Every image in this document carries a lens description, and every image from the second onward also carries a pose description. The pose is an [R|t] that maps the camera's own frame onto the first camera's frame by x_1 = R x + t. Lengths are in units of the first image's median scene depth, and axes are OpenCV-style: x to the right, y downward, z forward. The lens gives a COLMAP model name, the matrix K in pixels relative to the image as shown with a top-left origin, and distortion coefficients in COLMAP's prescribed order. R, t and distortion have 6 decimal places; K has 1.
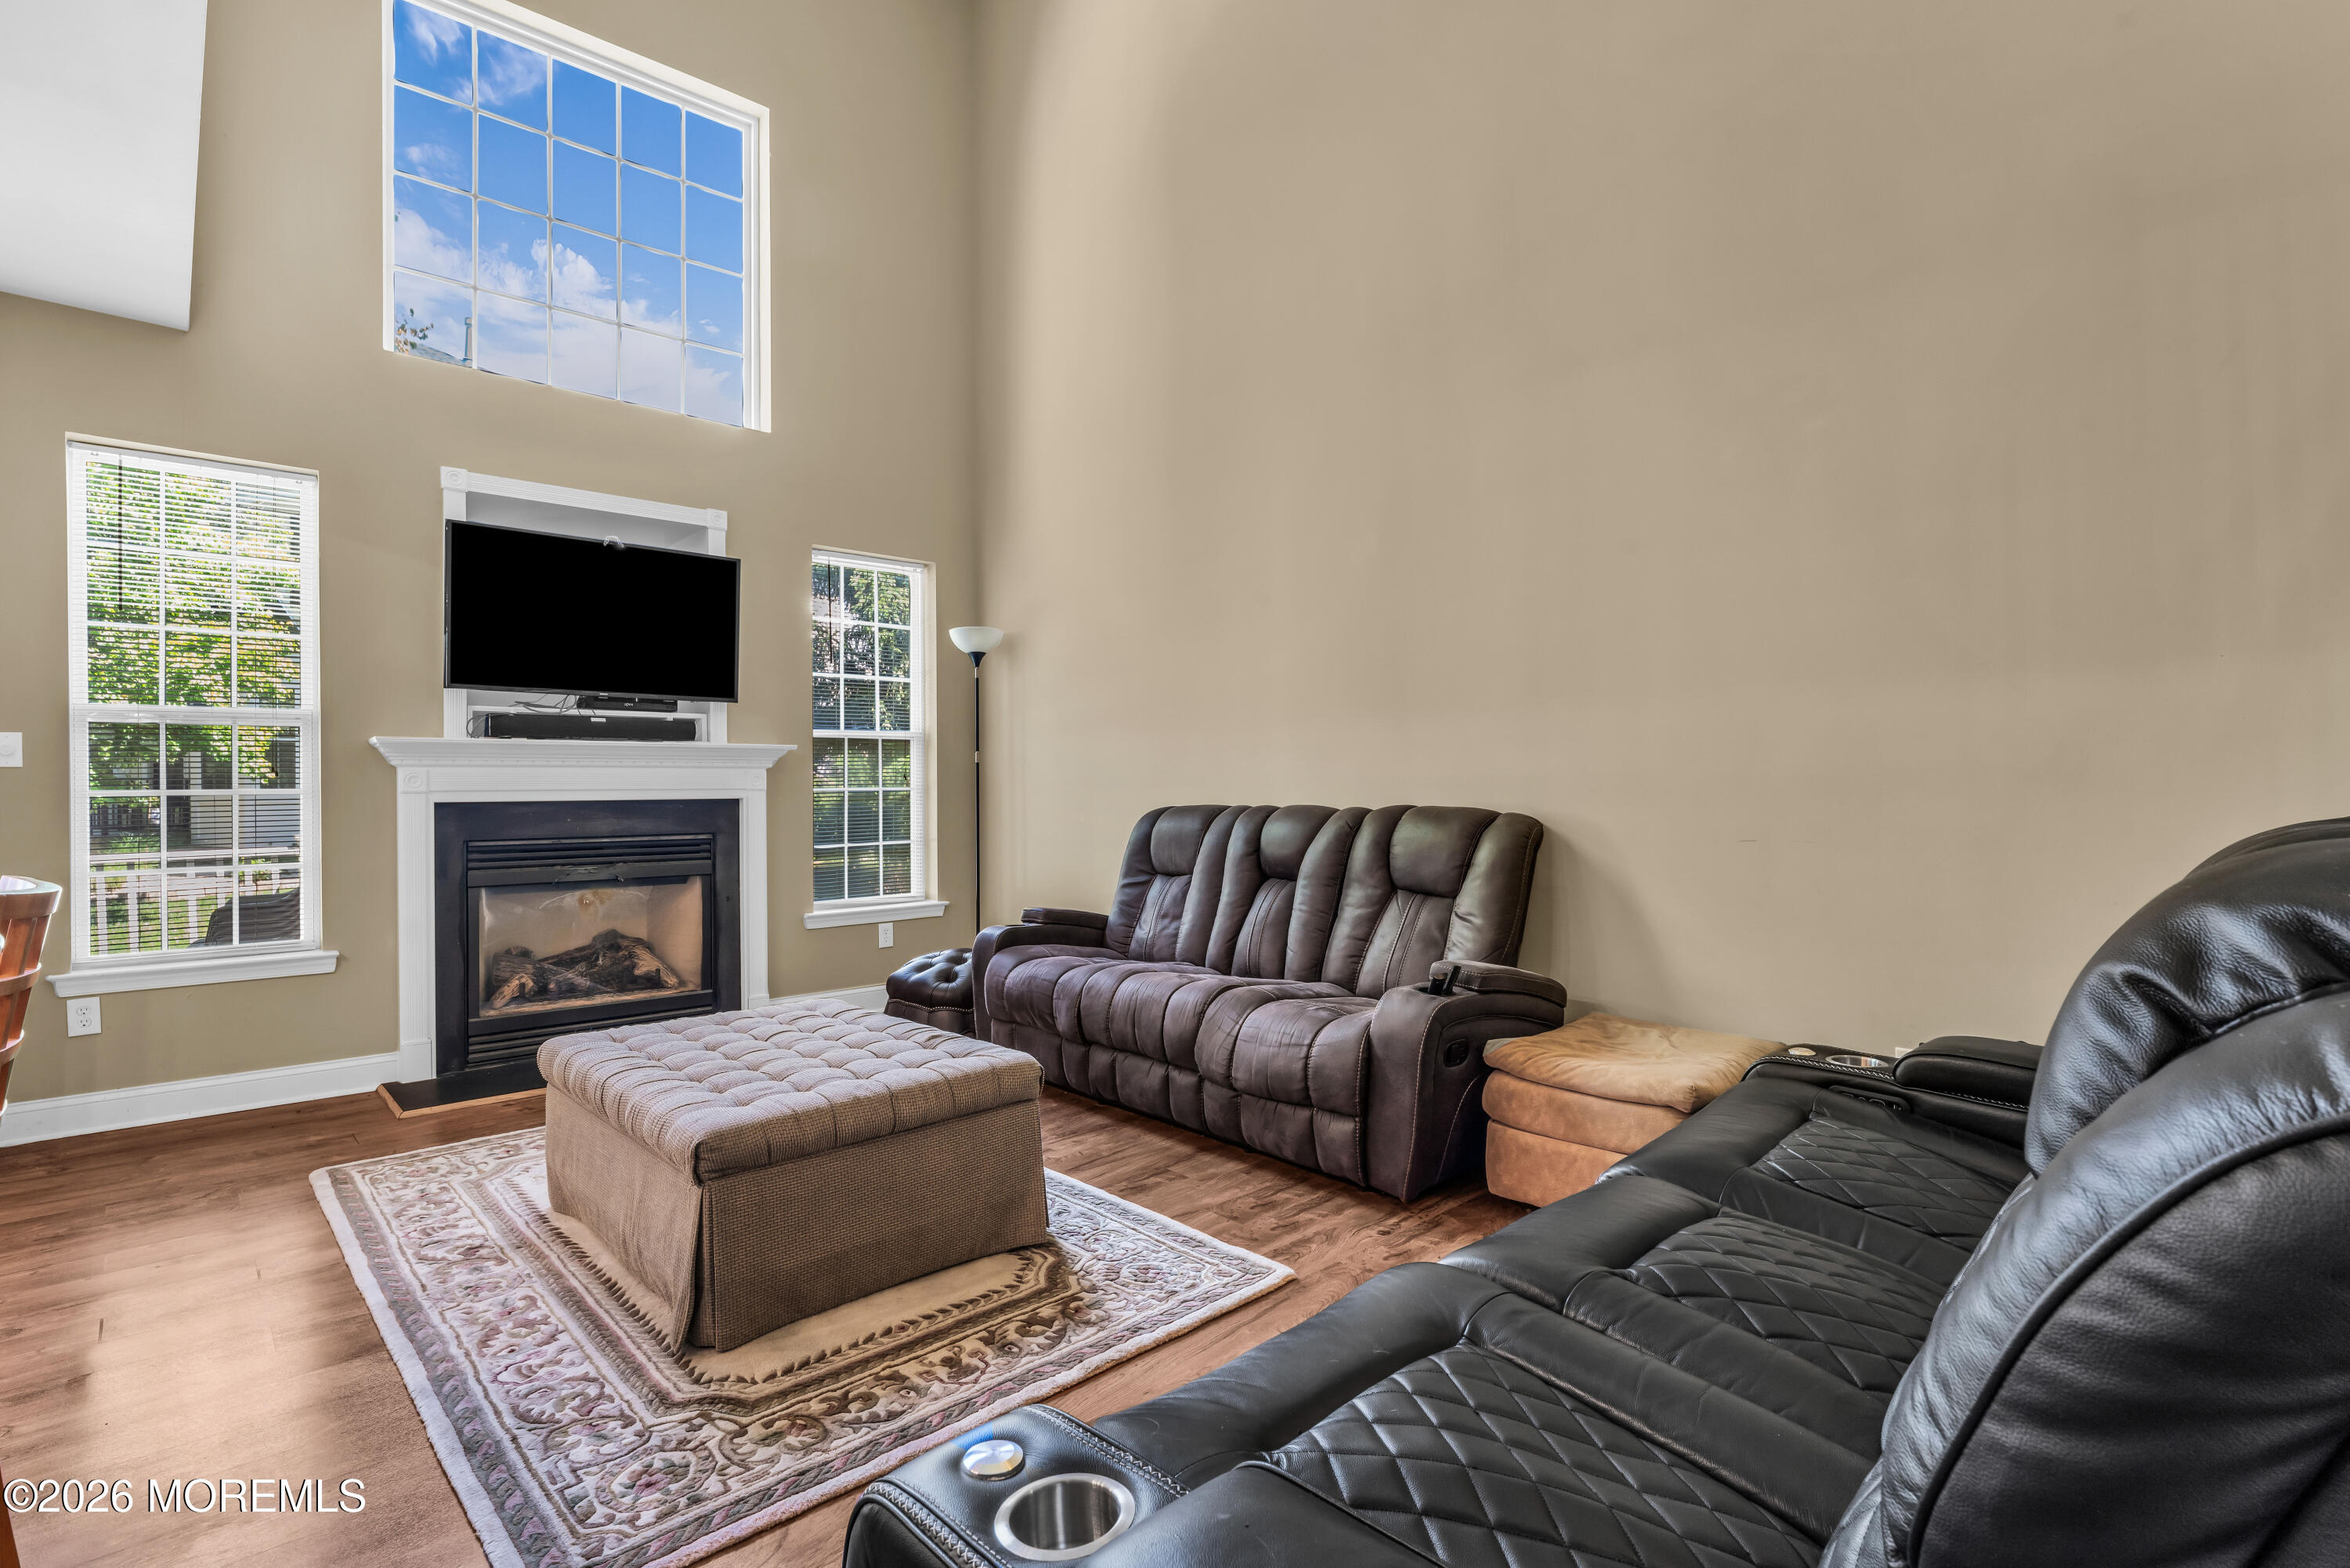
lens RADIAL K [[1175.0, 0, 1179.9], [0, 1175.0, 775.2], [0, 0, 1]] dist [0.000853, 0.000325]
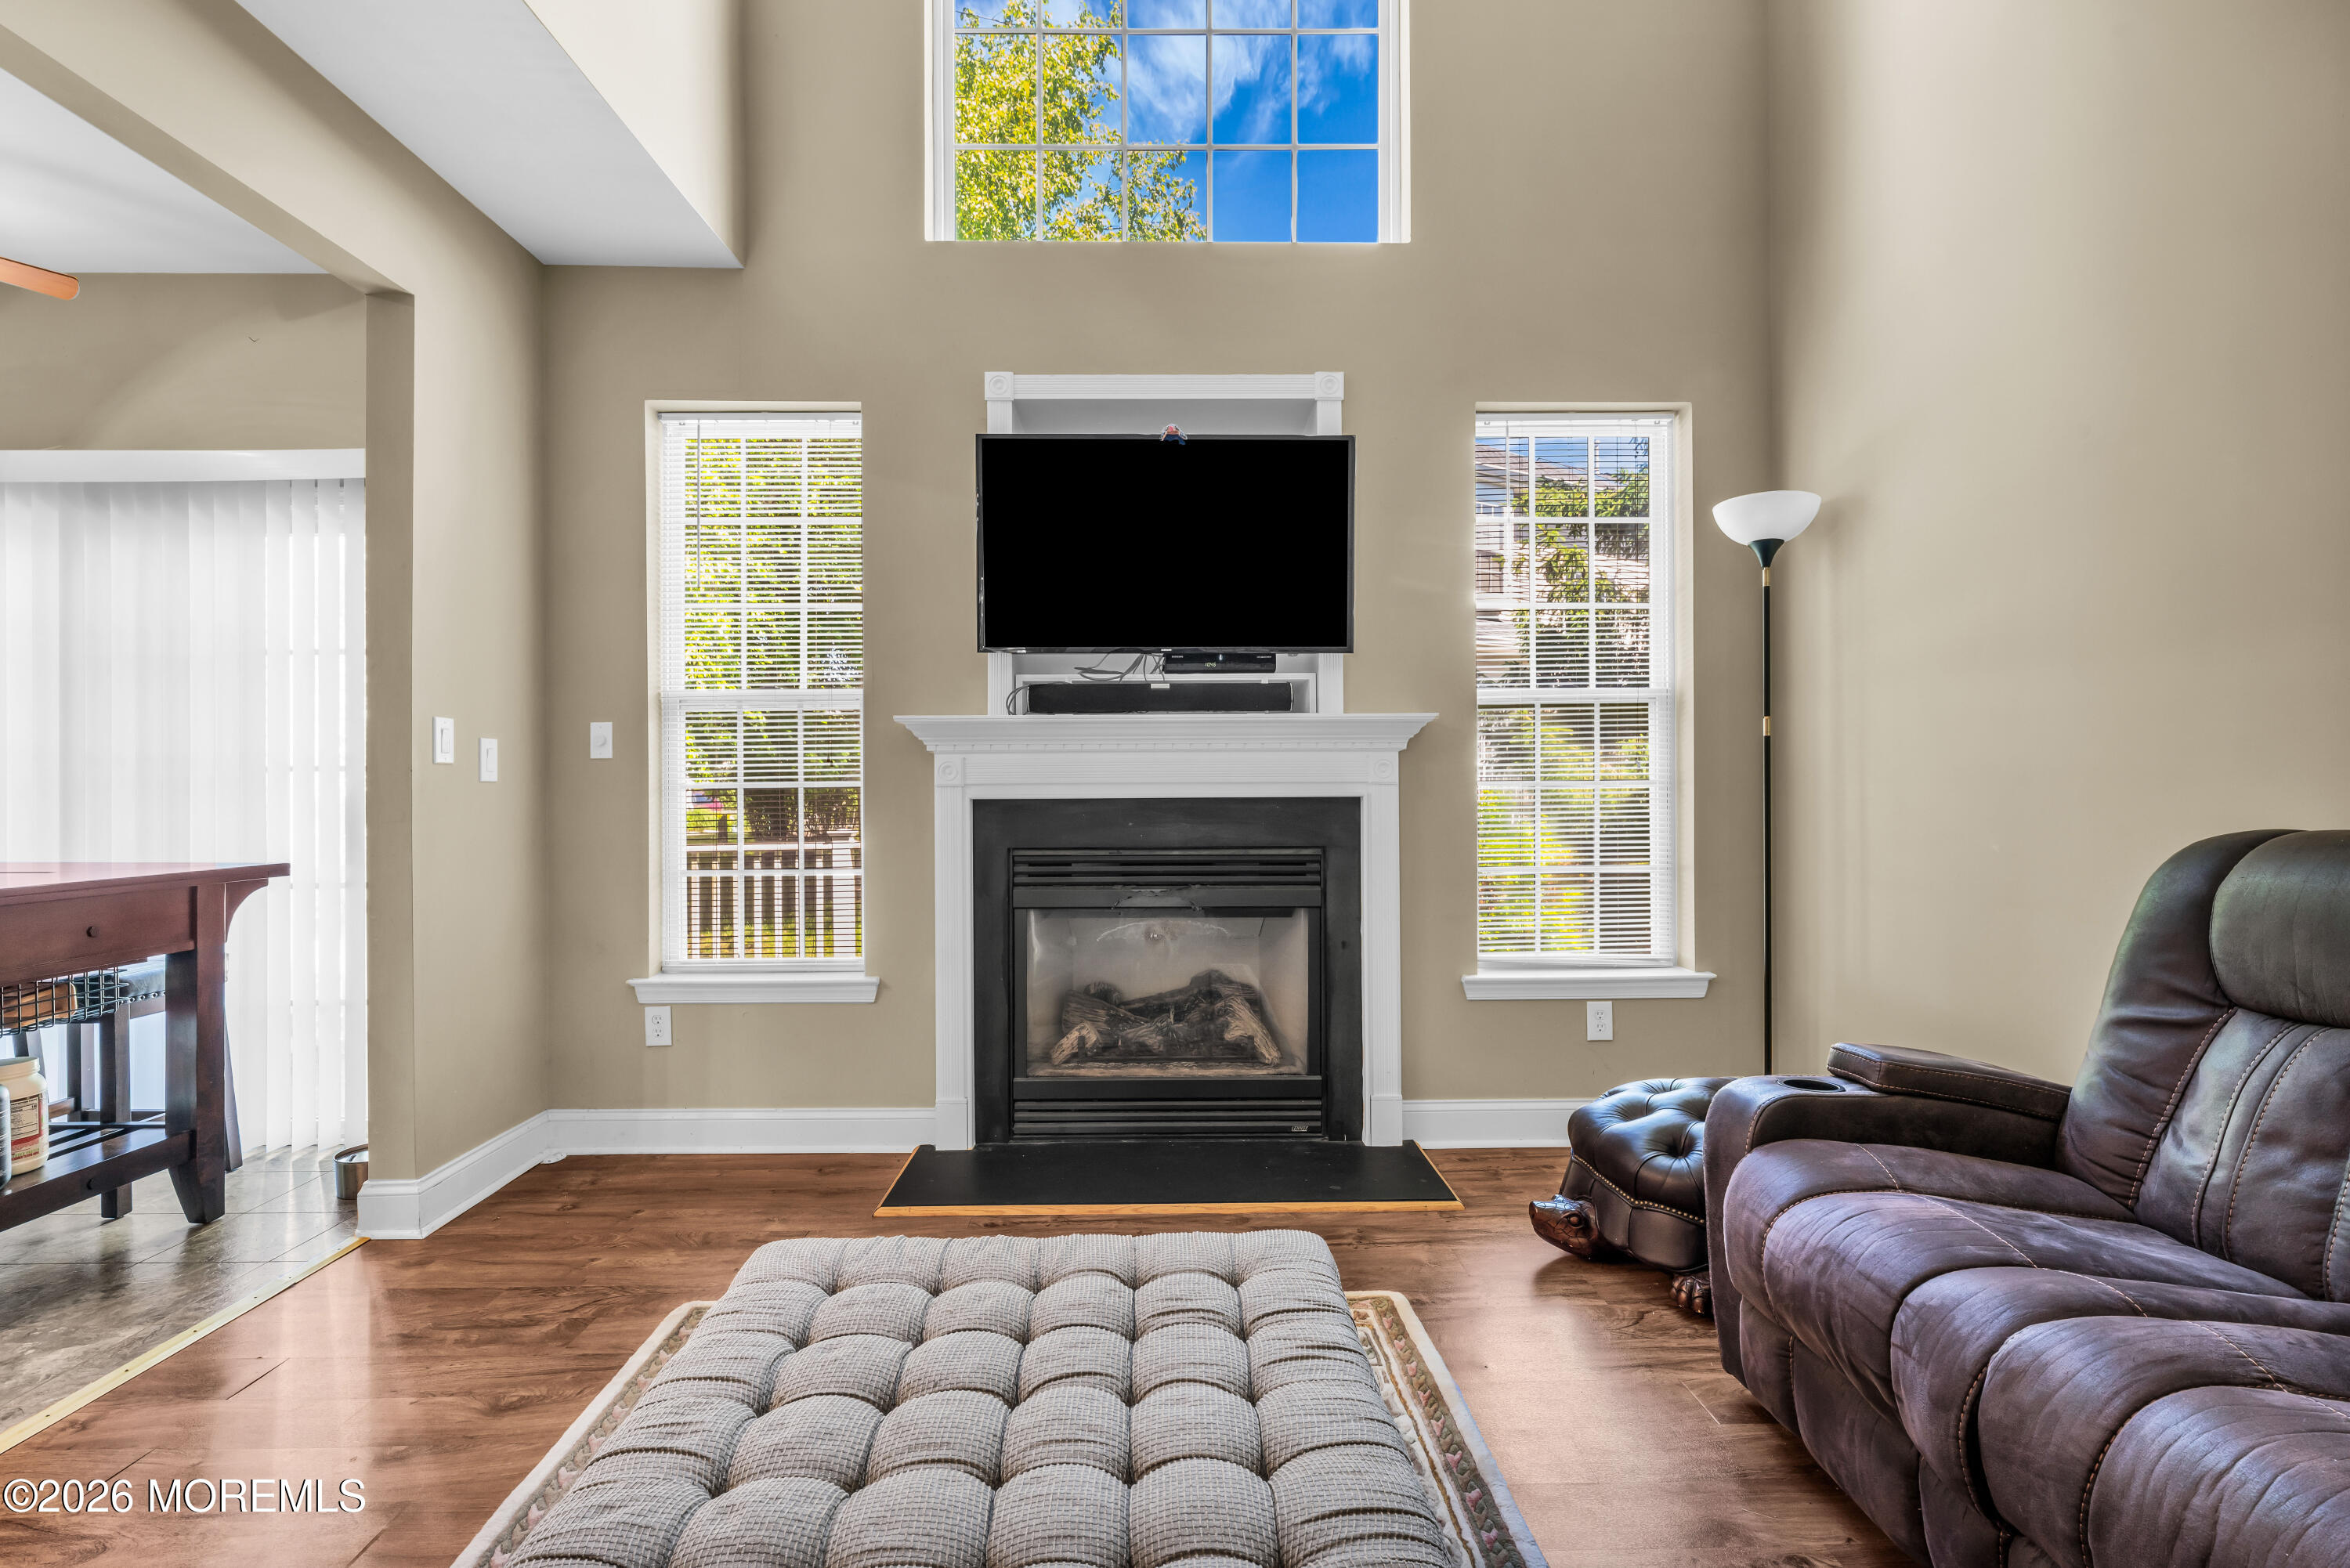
lens RADIAL K [[1097.9, 0, 1175.0], [0, 1097.9, 784.0], [0, 0, 1]] dist [-0.012203, 0.000181]
pose [[0.744395, 0.002904, -0.667734, -0.040159], [0.007276, 0.999896, 0.012460, 0.004732], [0.667700, -0.014134, 0.744296, 0.503539]]
